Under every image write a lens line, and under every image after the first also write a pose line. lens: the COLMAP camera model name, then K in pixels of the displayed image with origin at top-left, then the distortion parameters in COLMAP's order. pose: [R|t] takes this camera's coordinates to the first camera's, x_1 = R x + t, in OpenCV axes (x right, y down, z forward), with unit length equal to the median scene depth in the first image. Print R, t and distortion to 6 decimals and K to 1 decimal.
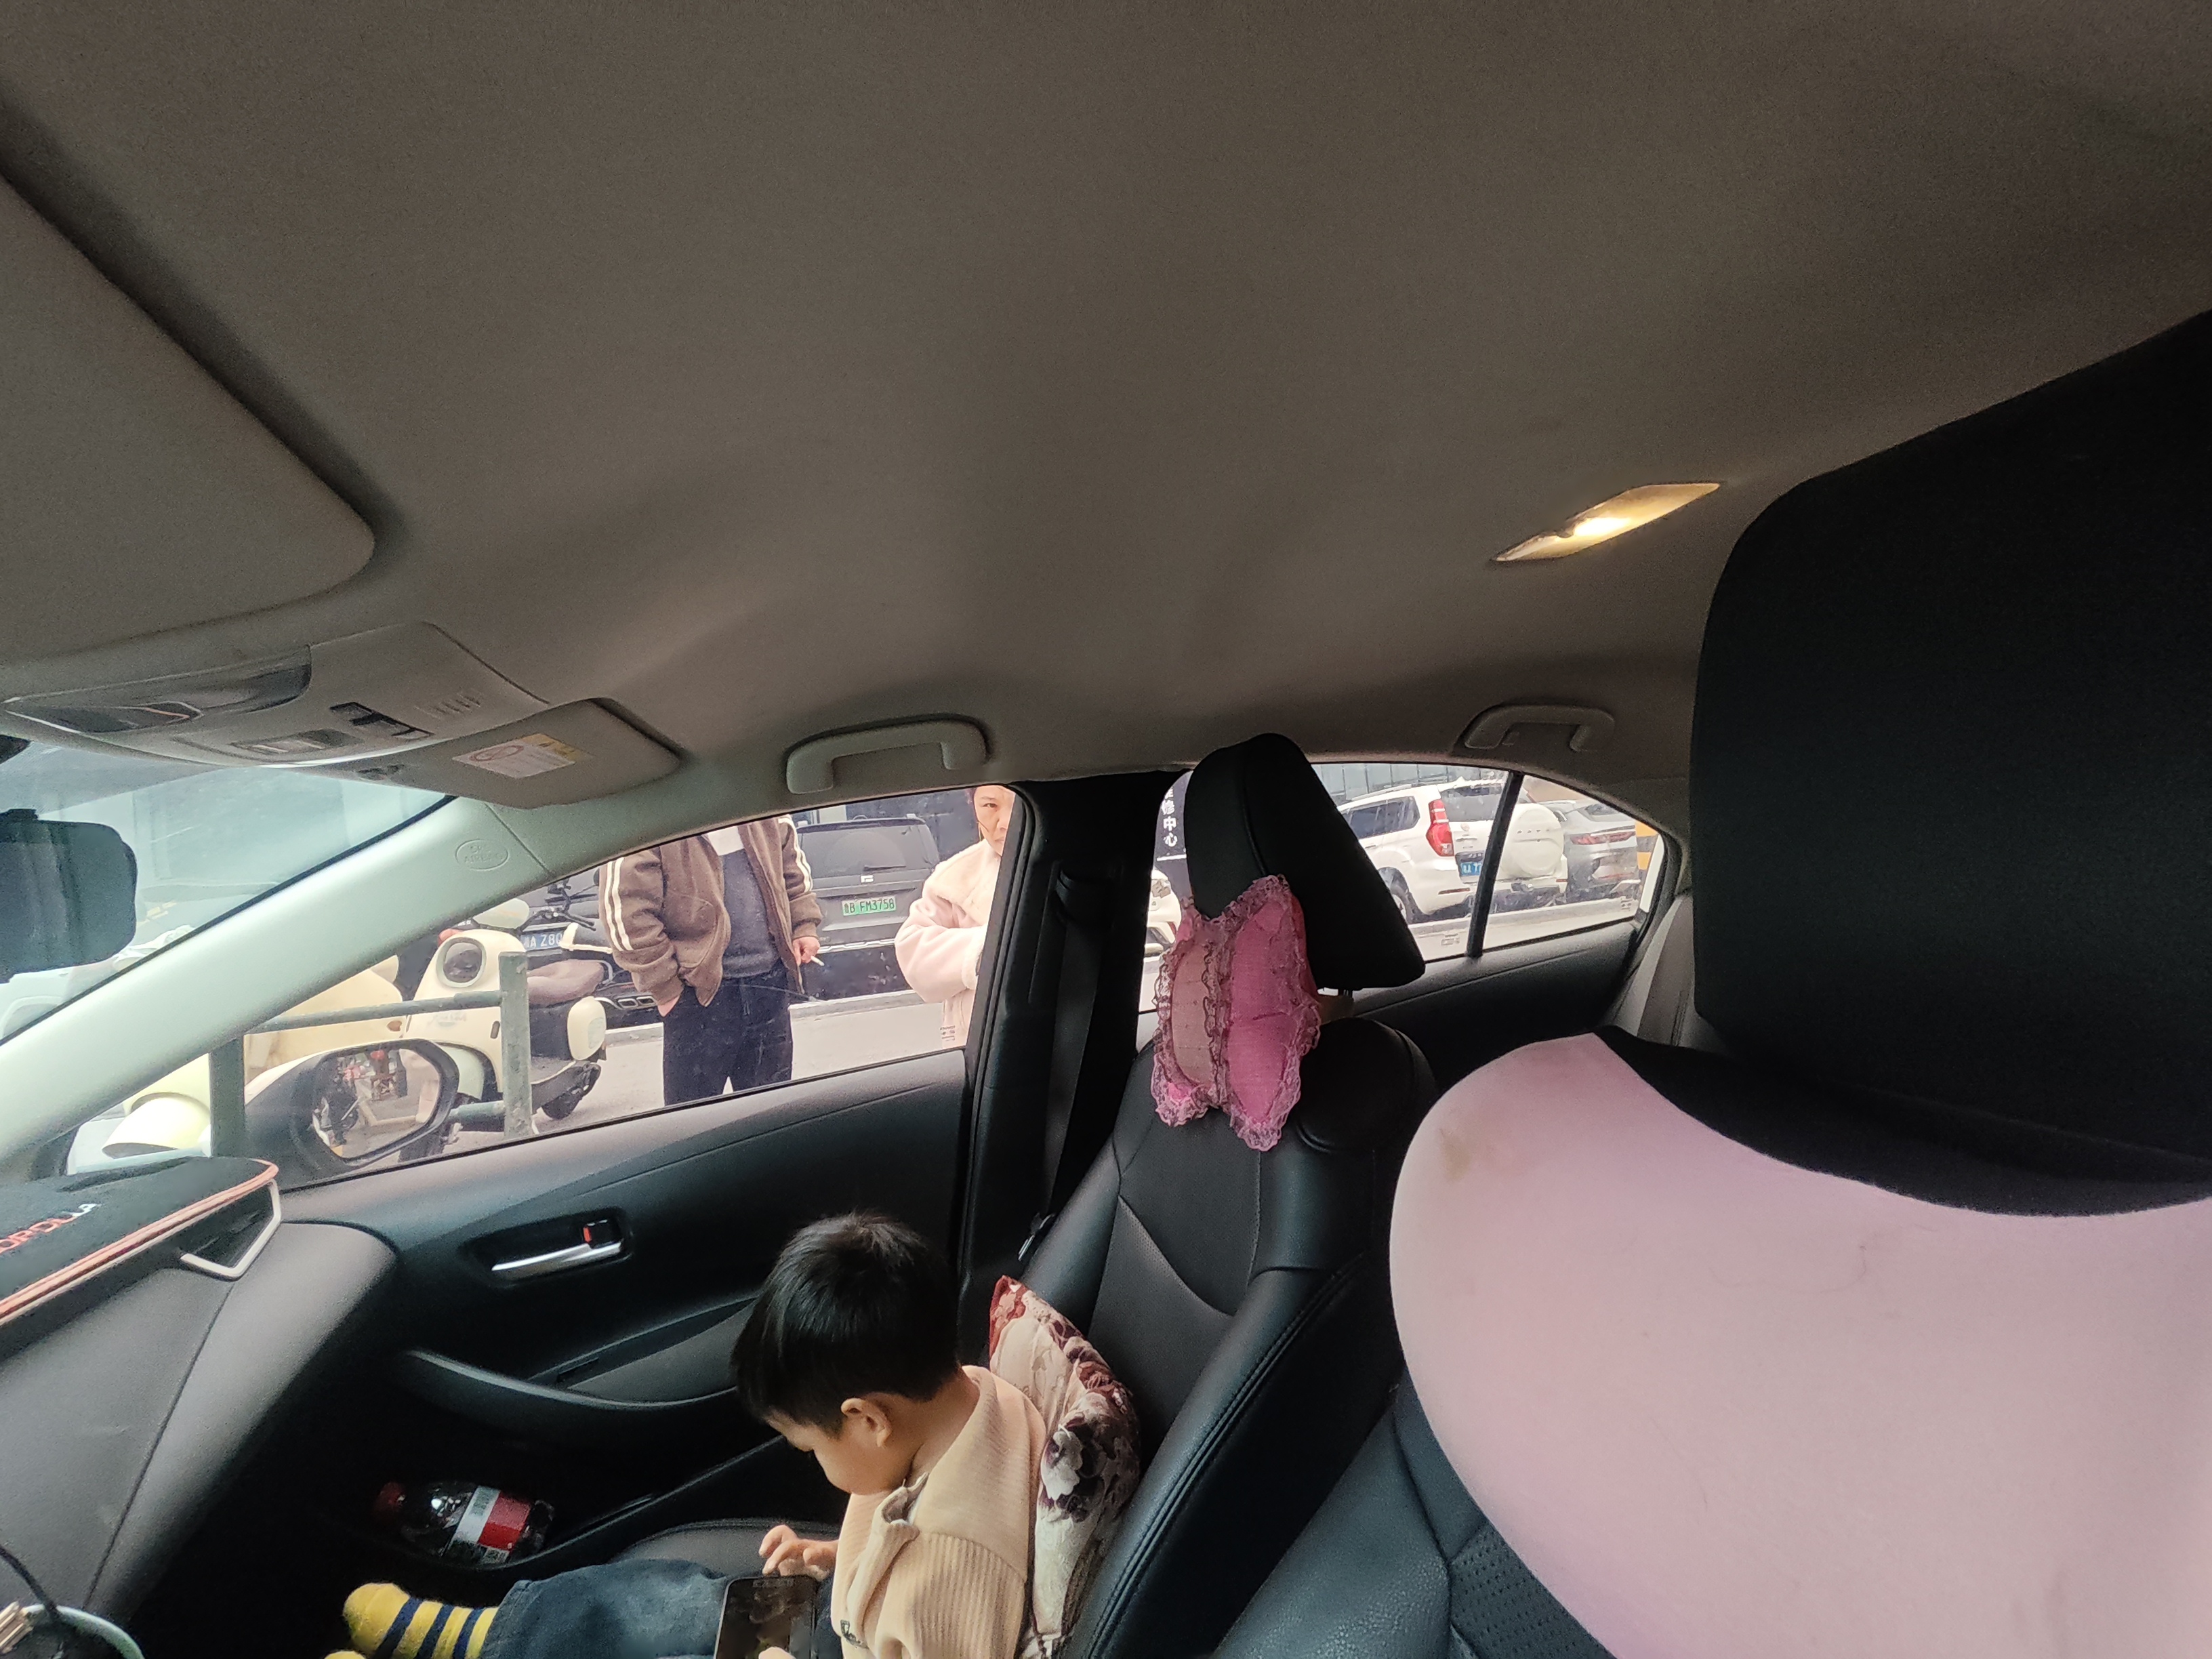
lens RADIAL K [[1052.1, 0, 1055.0], [0, 1052.1, 828.2], [0, 0, 1]] dist [-0.001381, 0.000098]
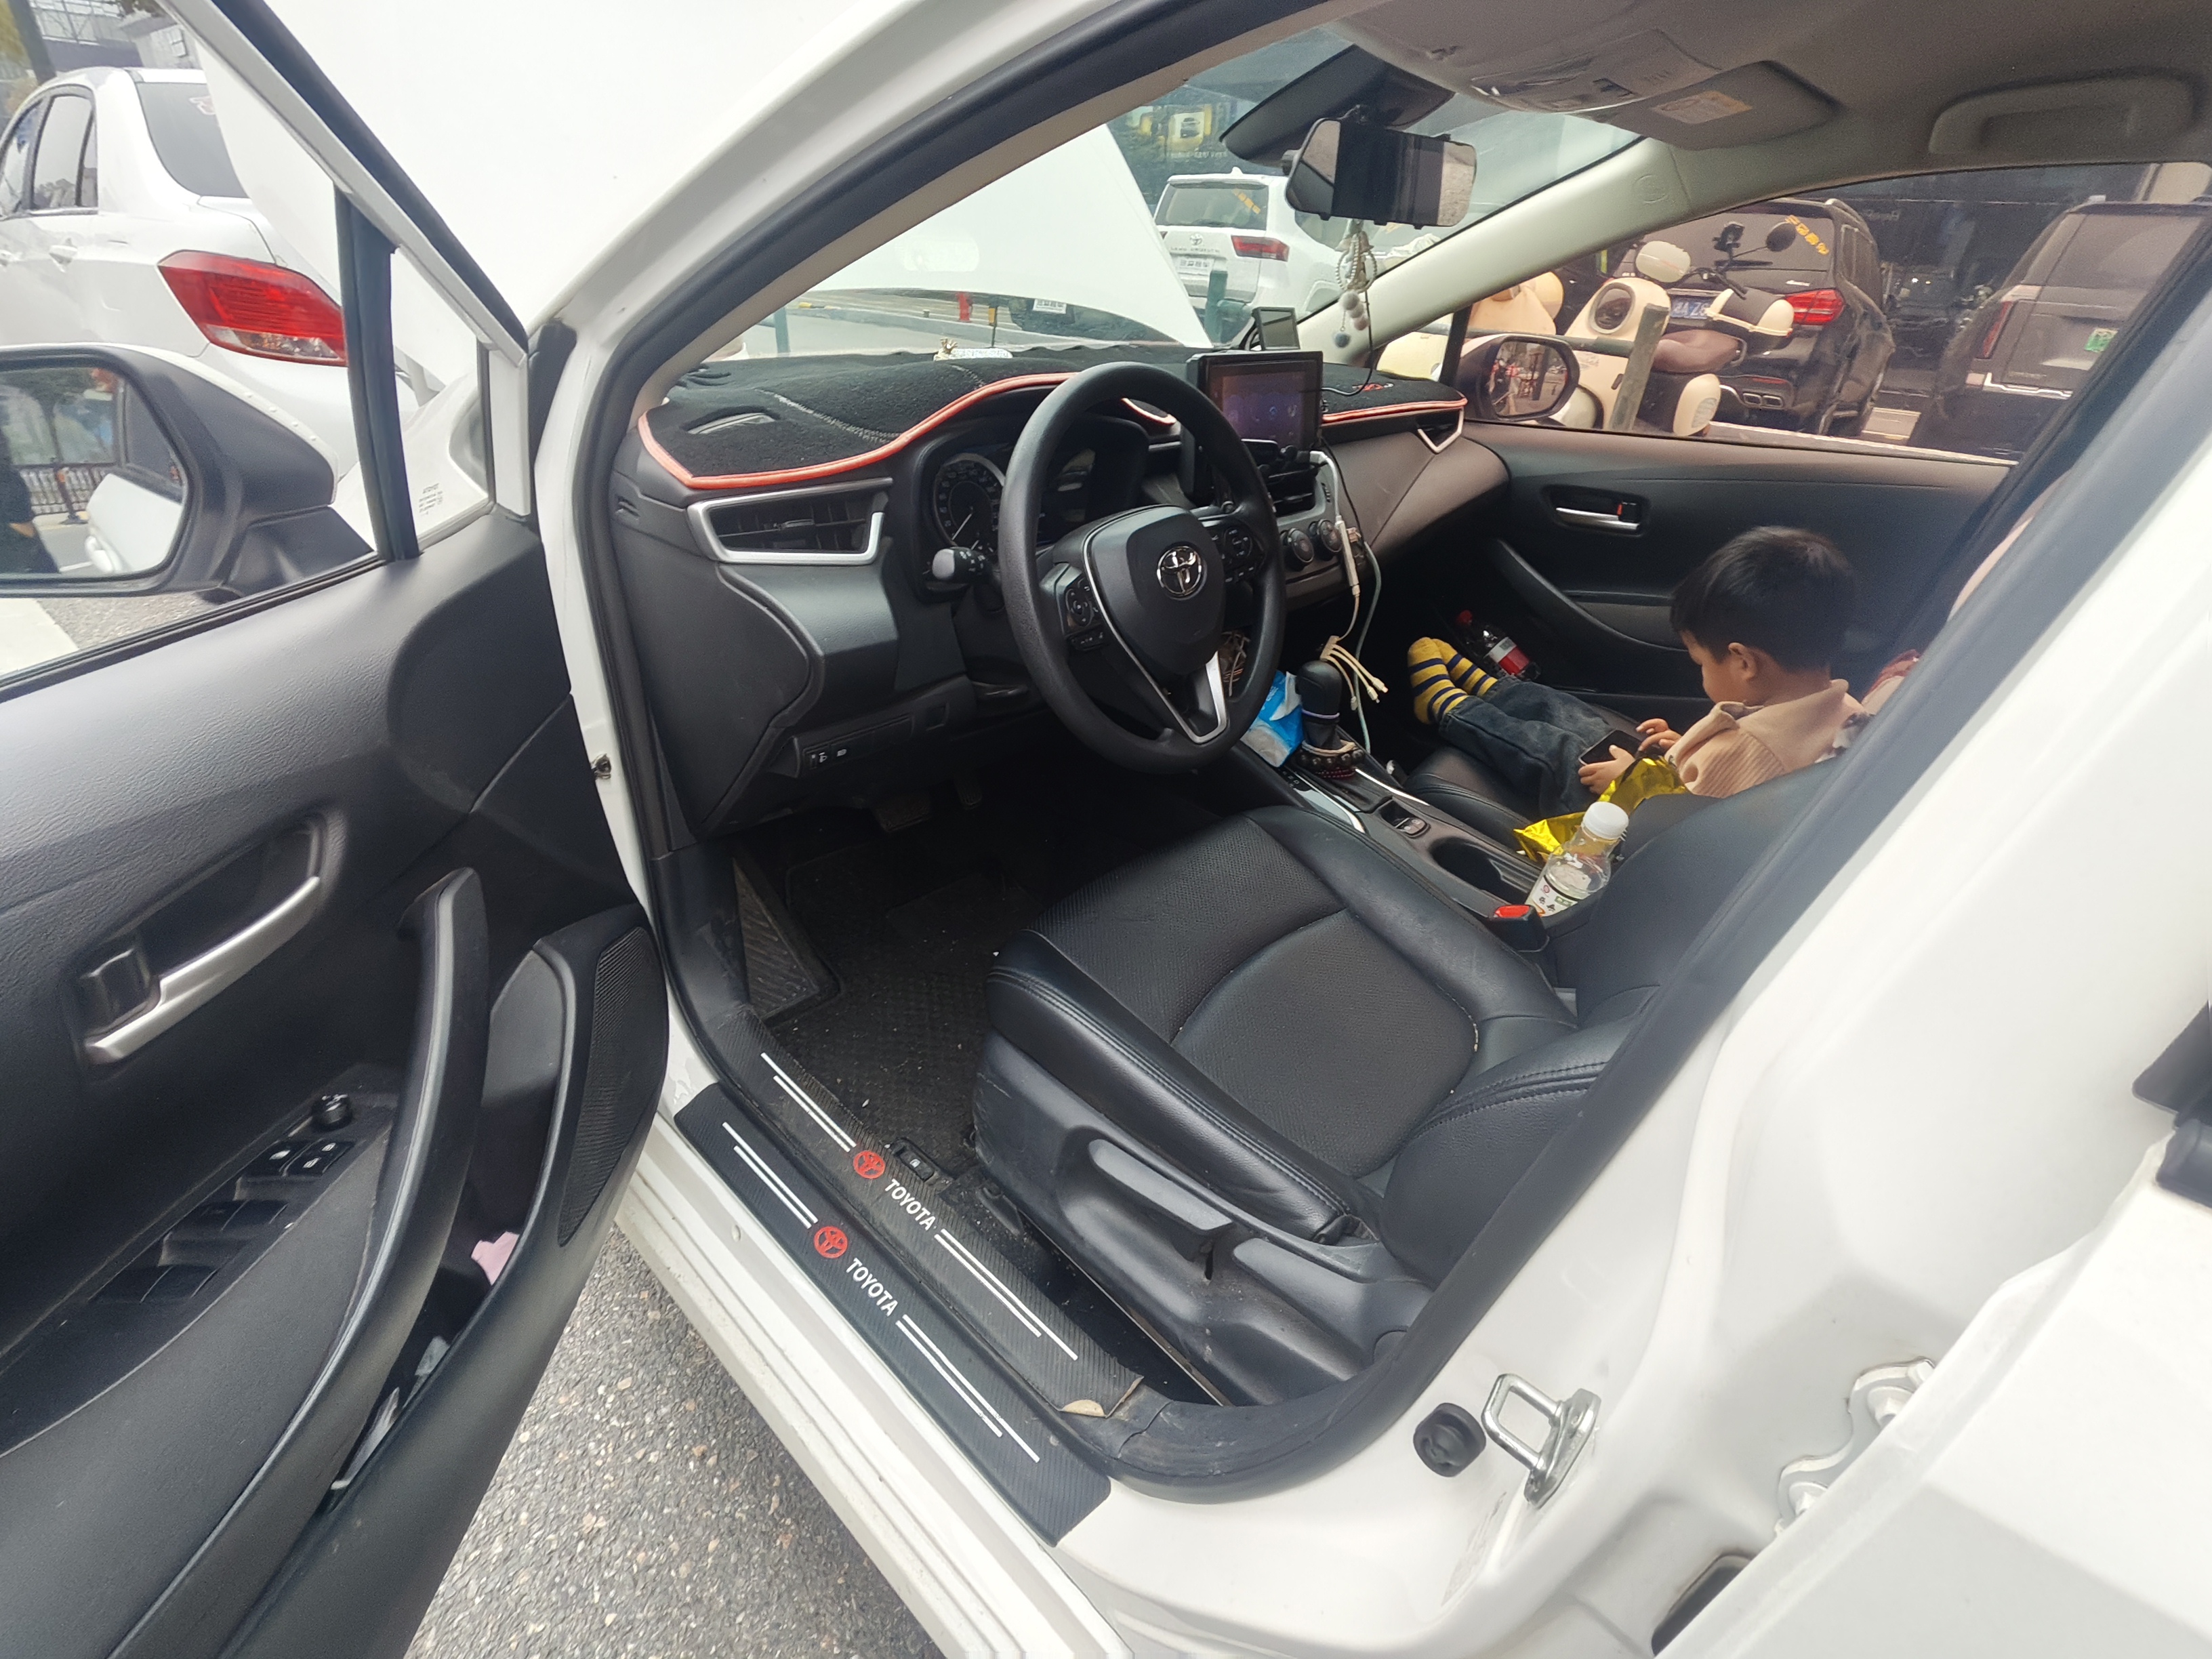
lens RADIAL K [[984.8, 0, 1106.0], [0, 984.8, 829.5], [0, 0, 1]] dist [0.000629, -0.005780]
pose [[0.574671, 0.509335, -0.640571, 0.274852], [-0.068489, 0.809912, 0.582539, 0.004427], [0.815514, -0.290896, 0.500317, -0.435053]]
